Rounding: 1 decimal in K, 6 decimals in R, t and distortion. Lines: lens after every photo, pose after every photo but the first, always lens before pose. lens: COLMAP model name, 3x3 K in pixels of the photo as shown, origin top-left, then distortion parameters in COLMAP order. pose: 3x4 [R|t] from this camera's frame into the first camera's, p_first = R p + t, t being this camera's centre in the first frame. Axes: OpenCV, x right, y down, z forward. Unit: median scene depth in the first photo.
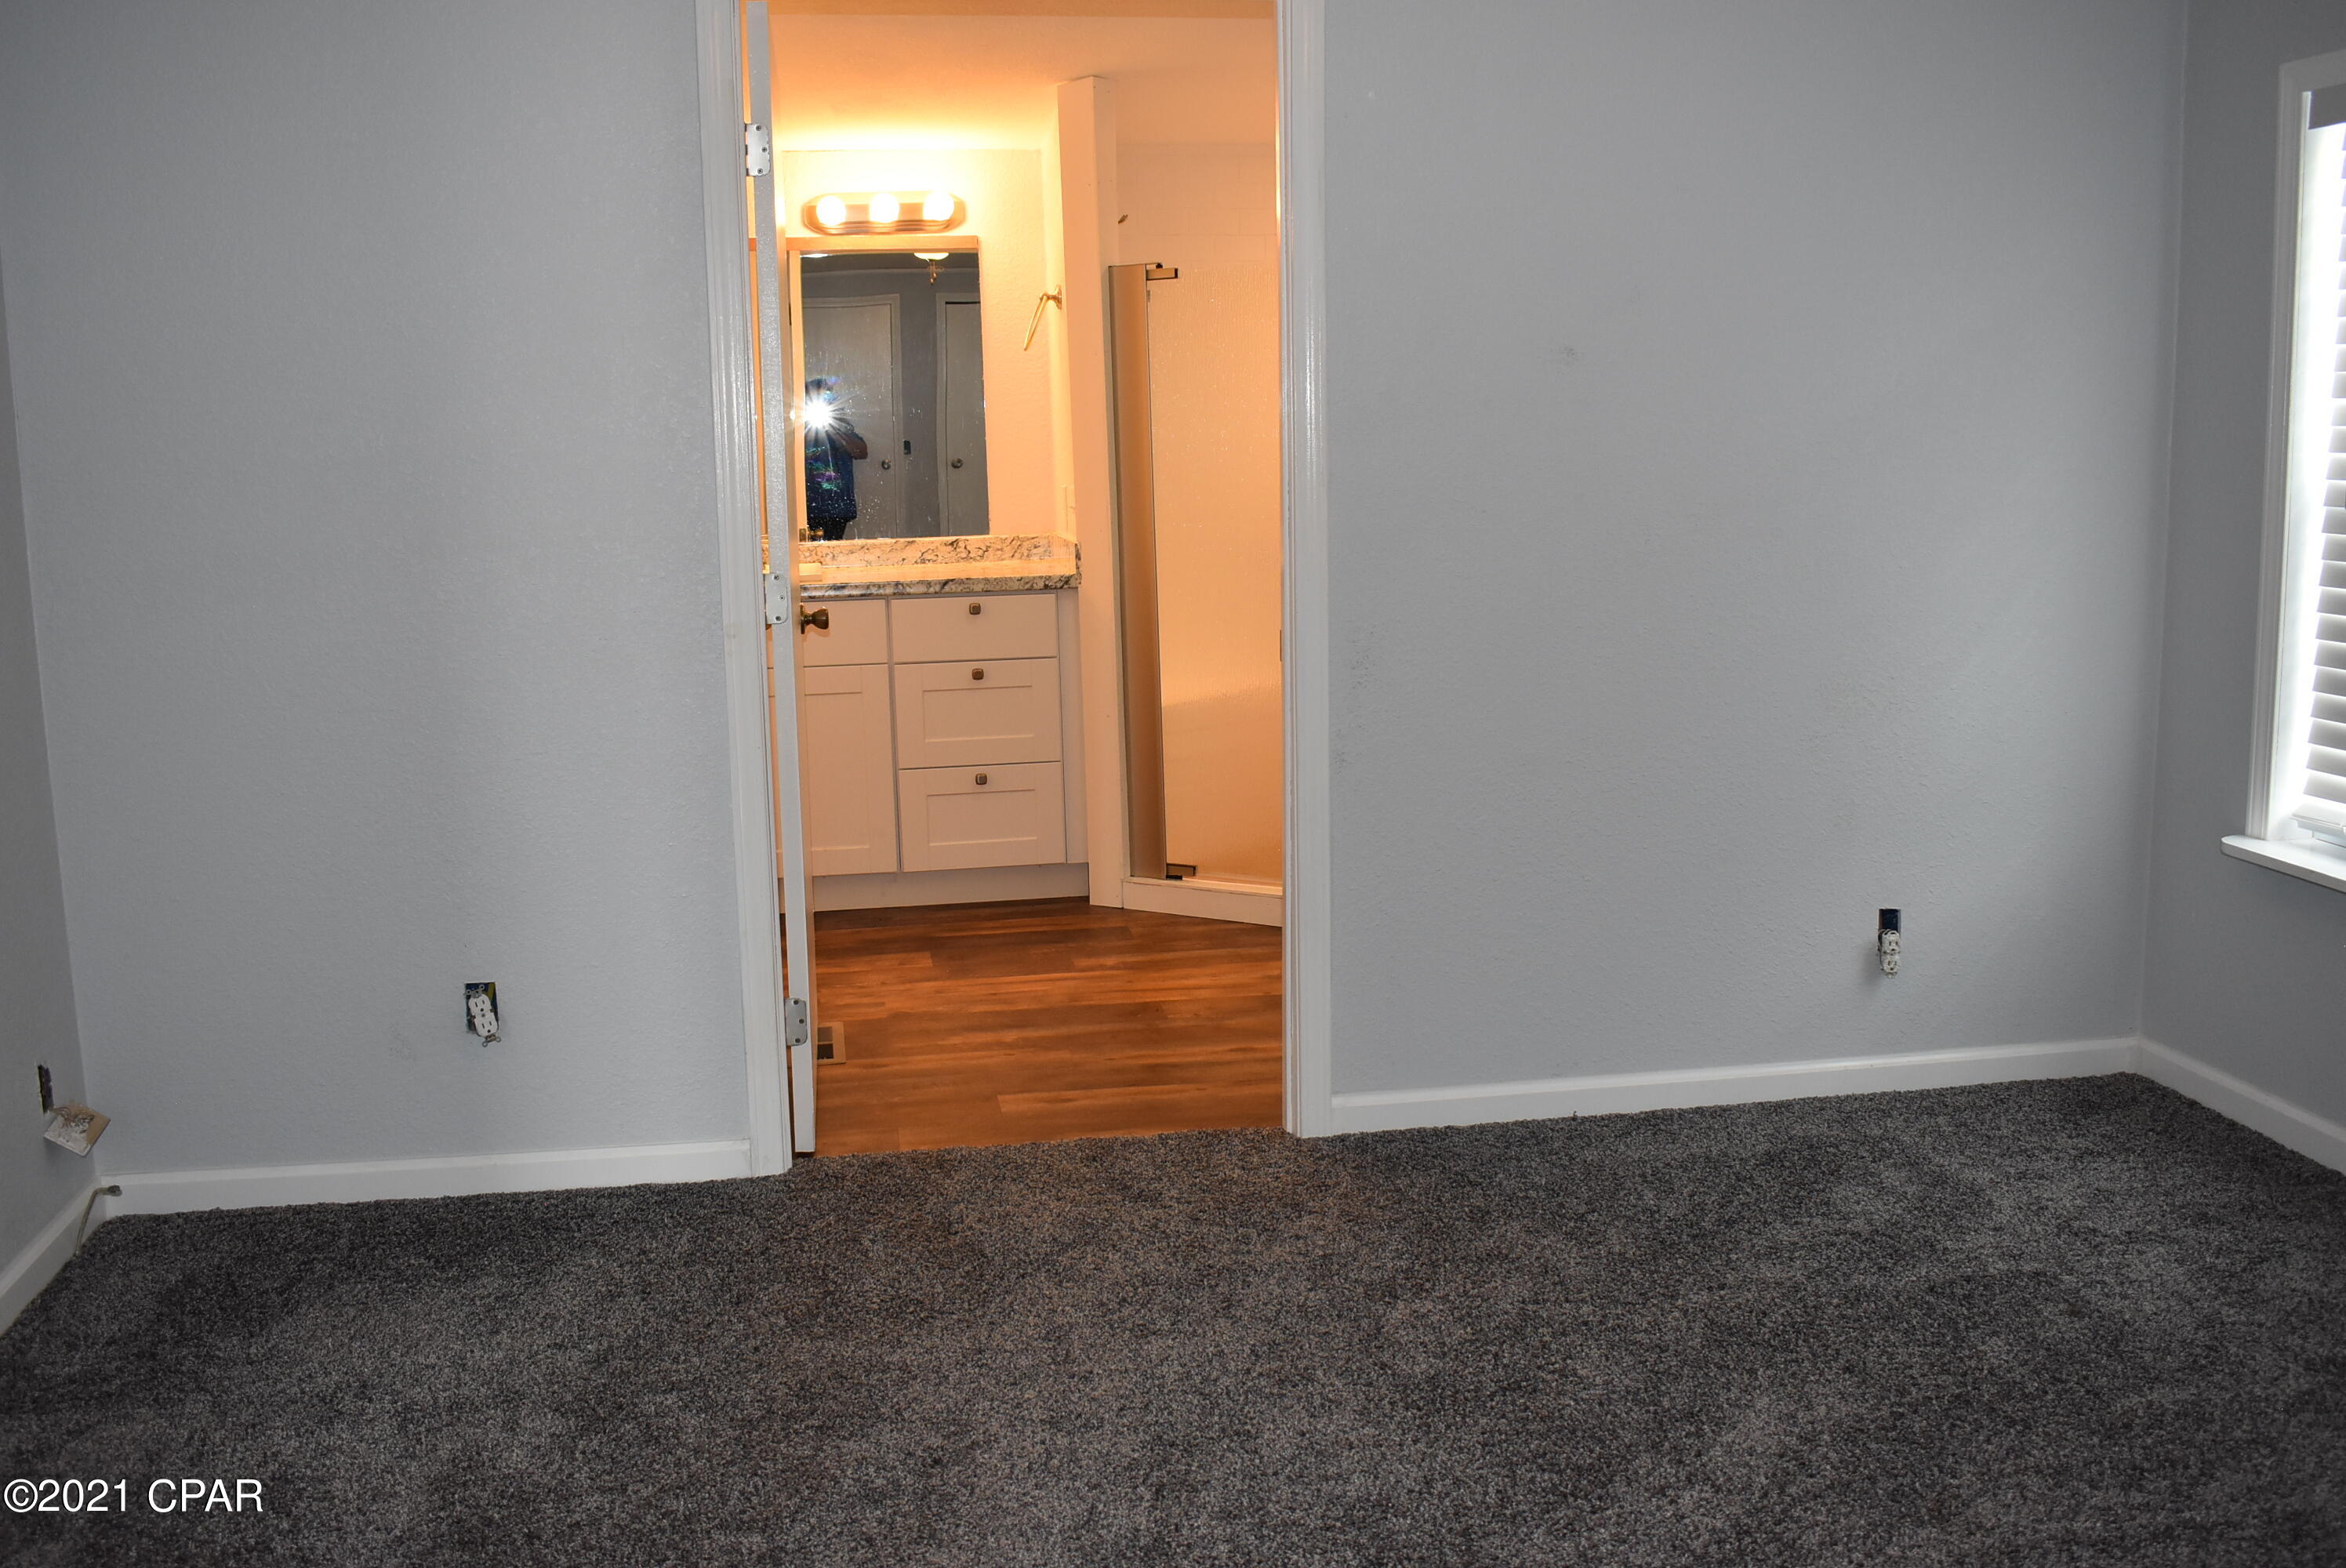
lens RADIAL K [[2107.3, 0, 1172.5], [0, 2107.3, 782.6], [0, 0, 1]] dist [-0.088763, 0.019835]
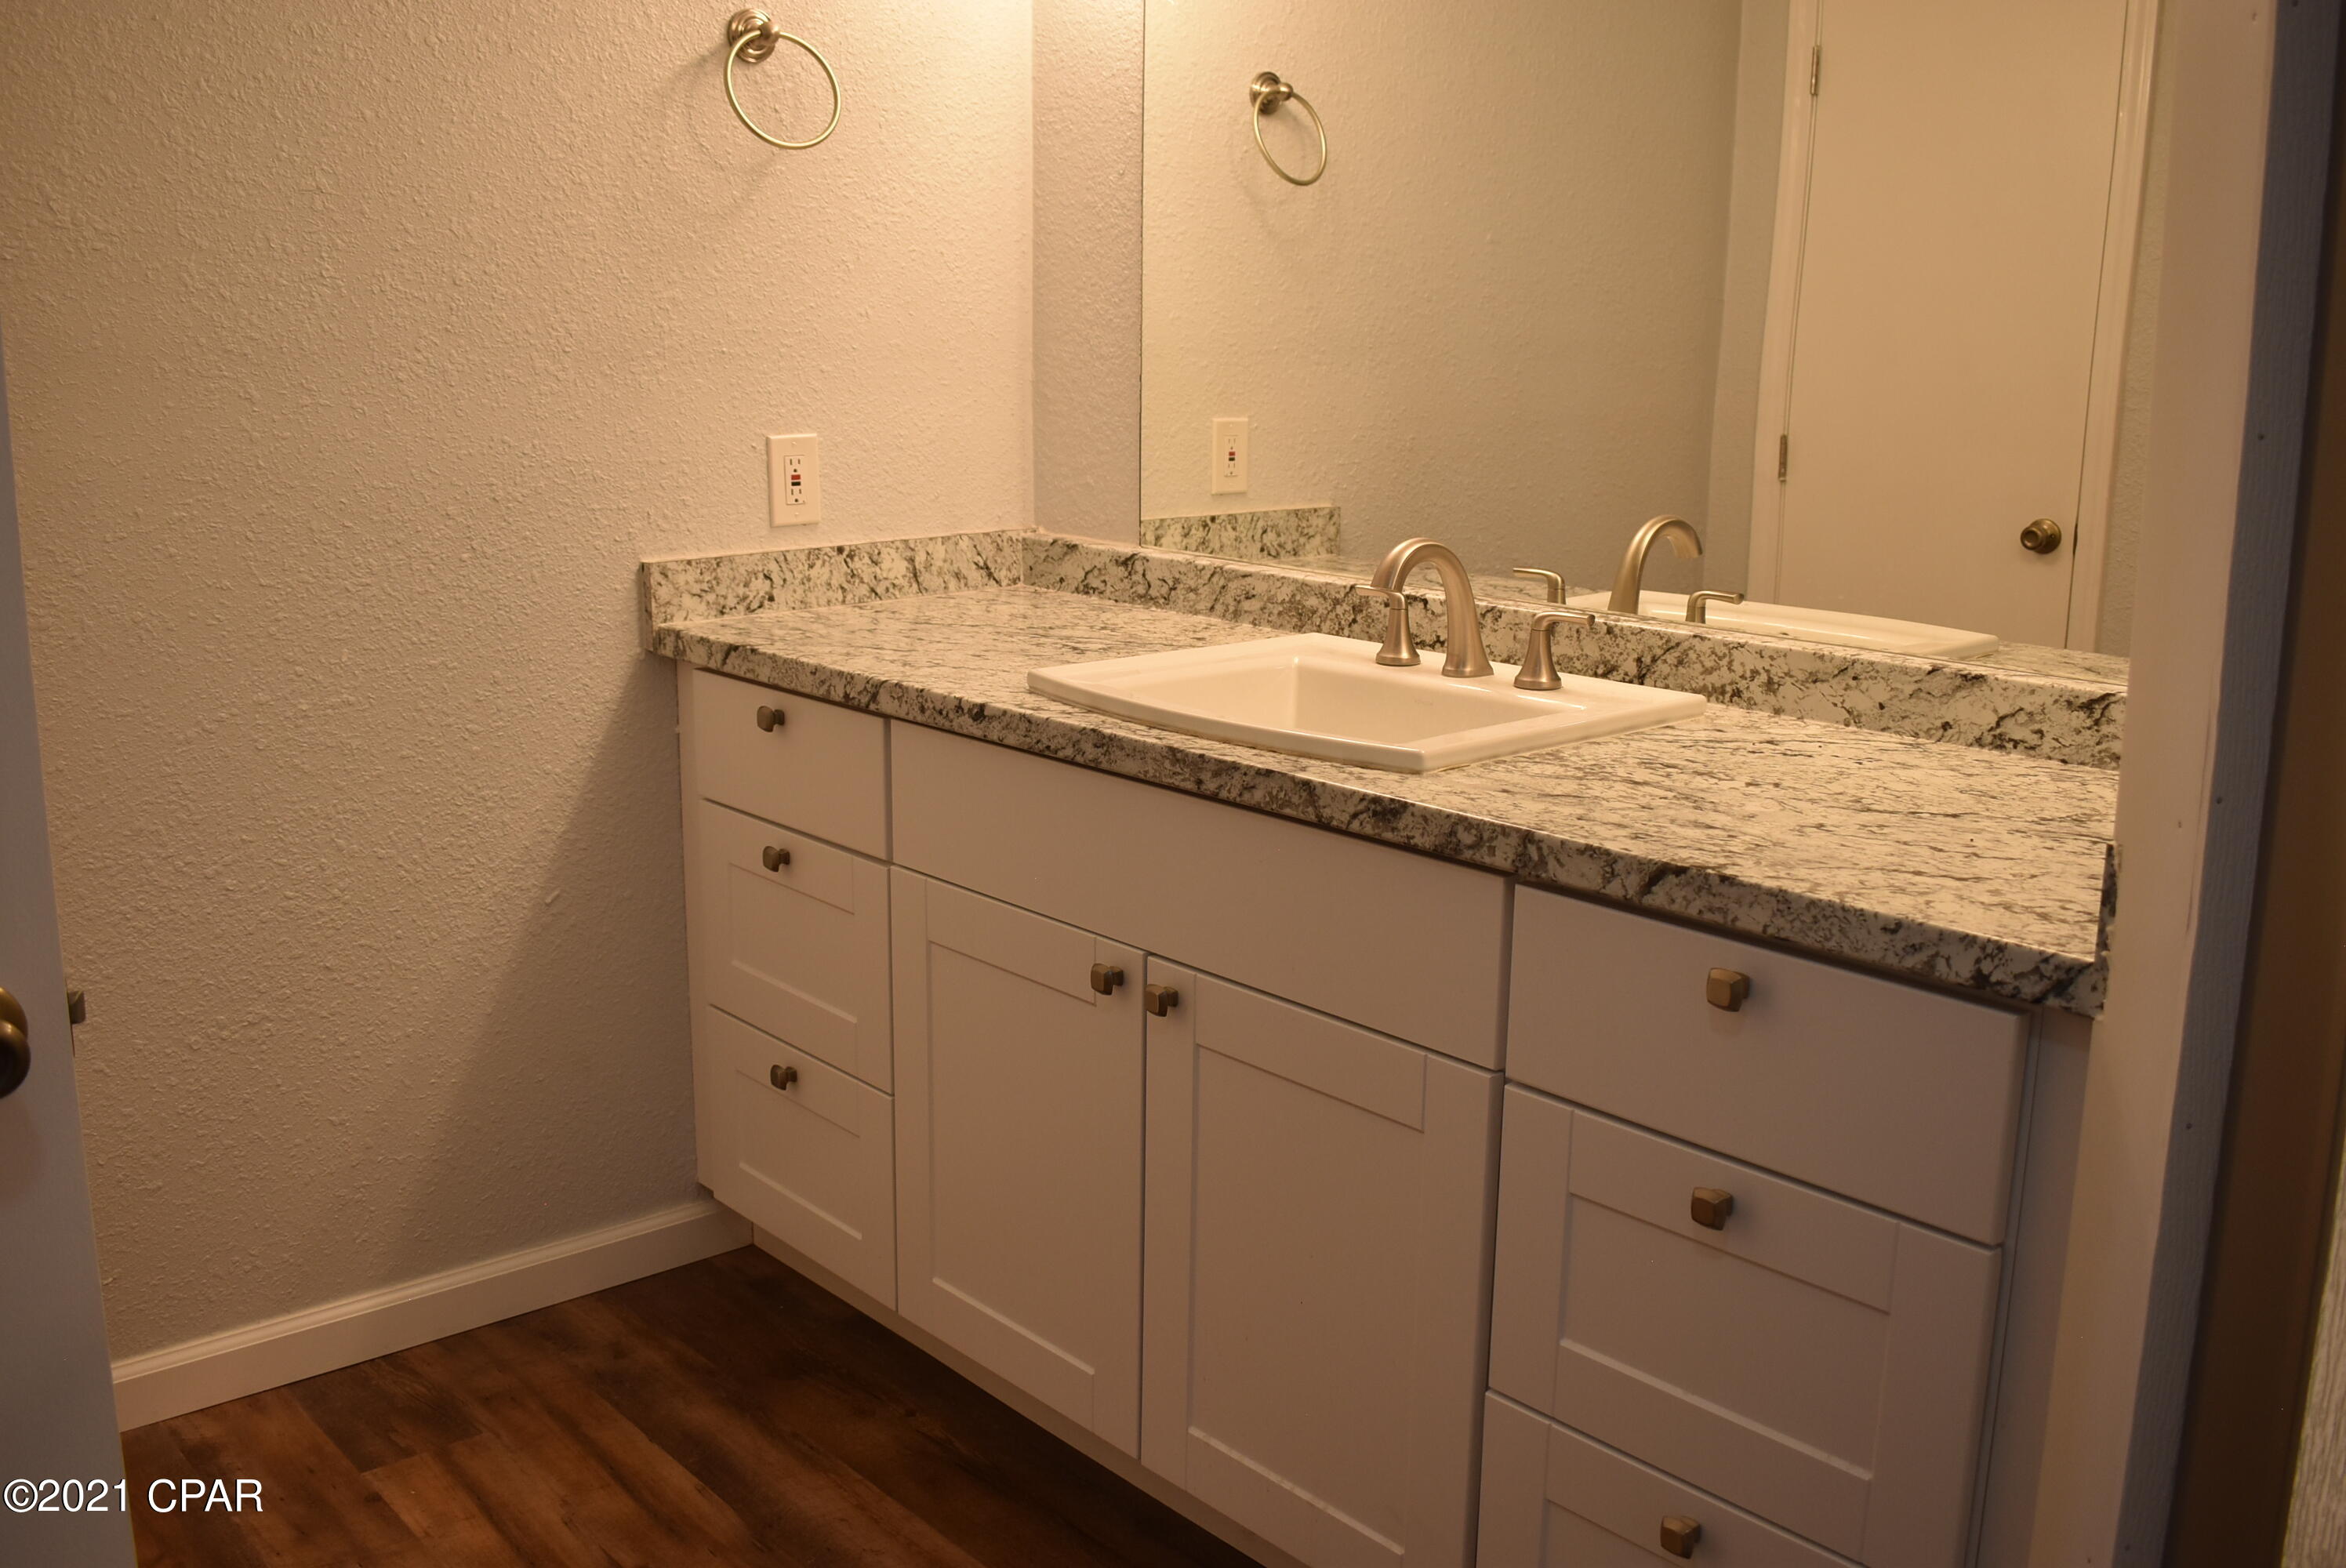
lens RADIAL K [[2107.3, 0, 1172.5], [0, 2107.3, 784.5], [0, 0, 1]] dist [-0.088763, 0.019835]
pose [[0.529723, 0.207907, -0.822295, 0.086599], [-0.162852, 0.976385, 0.141957, -0.135615], [0.832390, 0.058715, 0.551072, 0.786893]]
